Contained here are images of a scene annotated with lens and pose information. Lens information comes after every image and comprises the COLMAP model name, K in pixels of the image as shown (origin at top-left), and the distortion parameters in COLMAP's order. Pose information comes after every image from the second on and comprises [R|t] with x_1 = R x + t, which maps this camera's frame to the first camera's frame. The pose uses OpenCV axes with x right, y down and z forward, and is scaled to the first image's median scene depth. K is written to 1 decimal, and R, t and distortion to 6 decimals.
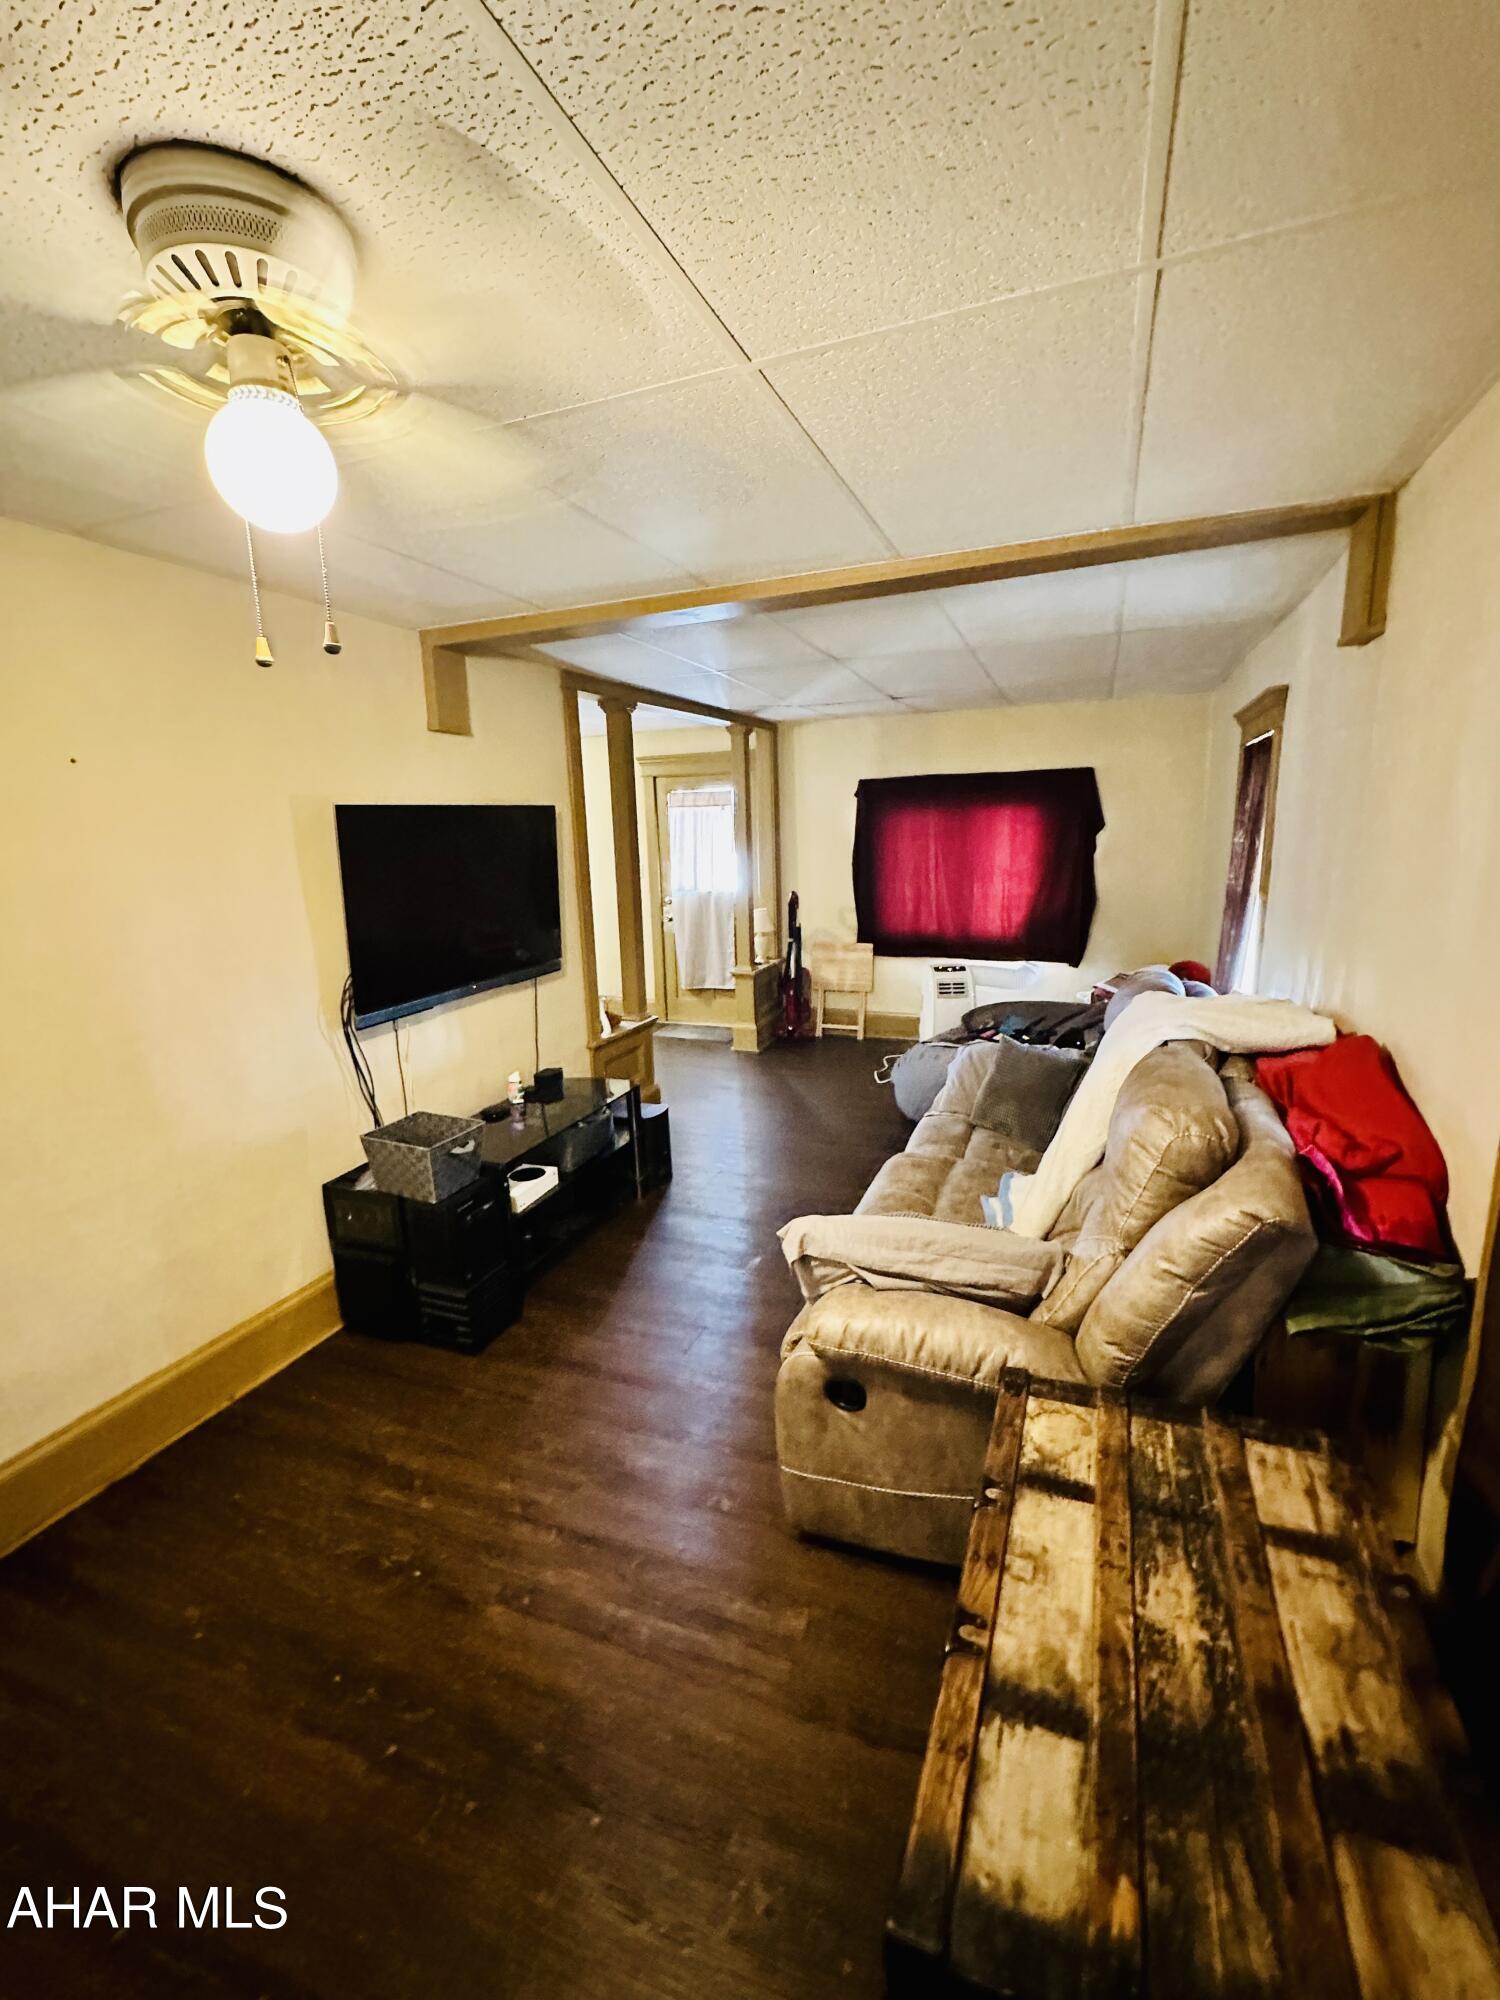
lens RADIAL K [[854.3, 0, 750.0], [0, 854.3, 1000.0], [0, 0, 1]] dist [-0.001905, 0.000094]
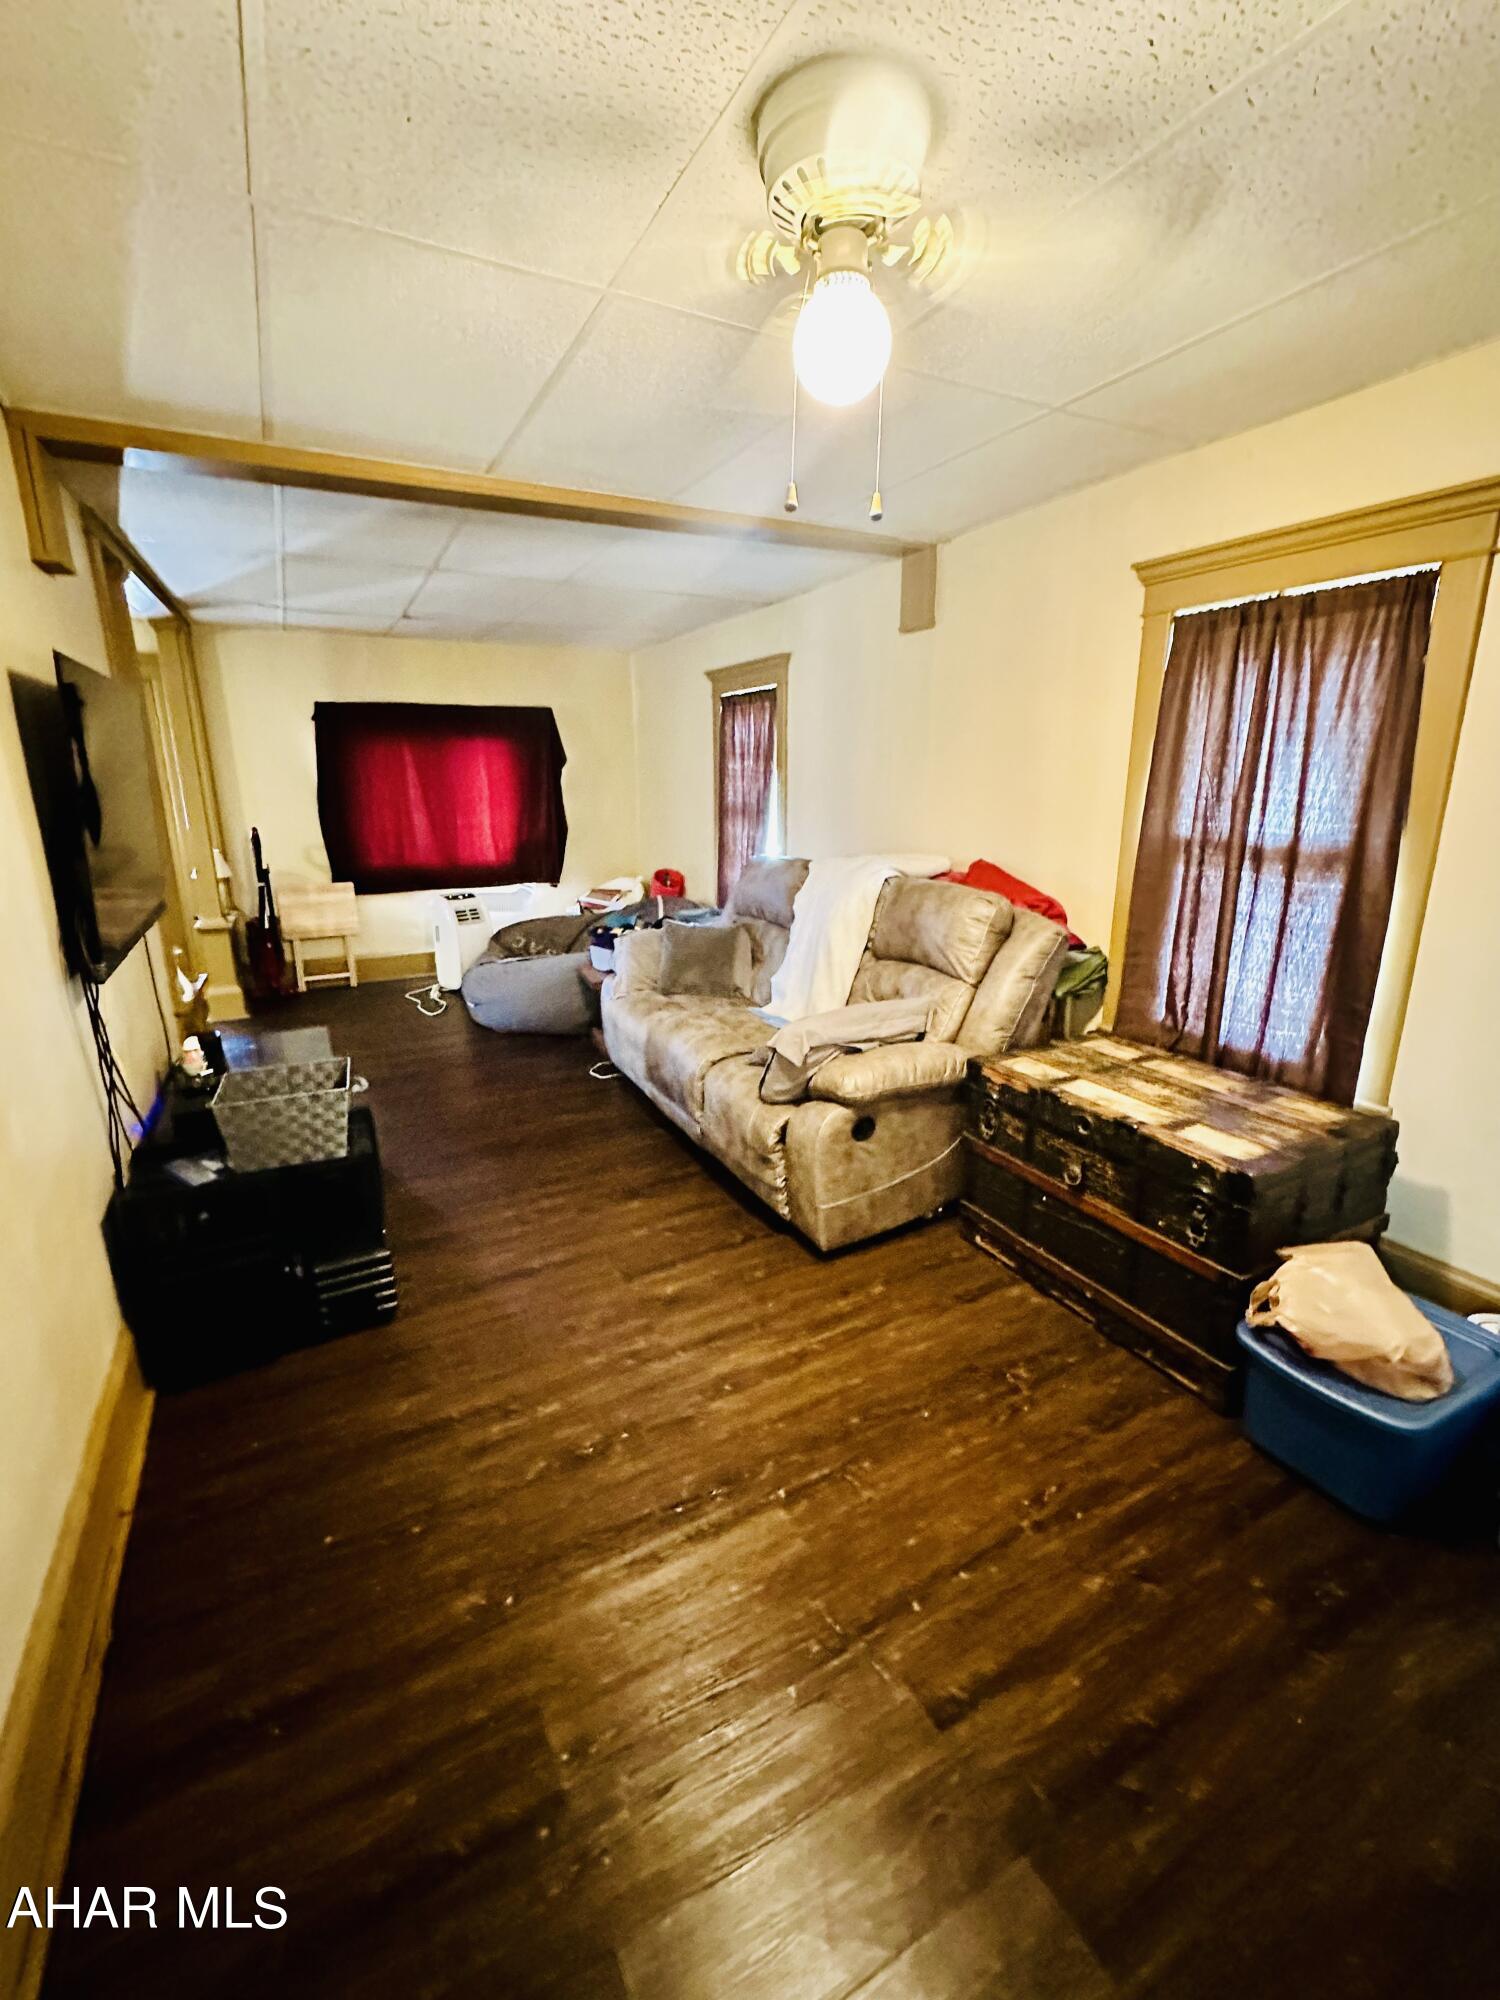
lens RADIAL K [[854.3, 0, 750.0], [0, 854.3, 1000.0], [0, 0, 1]] dist [-0.001905, 0.000094]
pose [[0.642466, -0.172744, 0.746591, -0.596401], [0.140417, 0.984303, 0.106912, 0.044585], [-0.753340, 0.036146, 0.656637, 0.122524]]
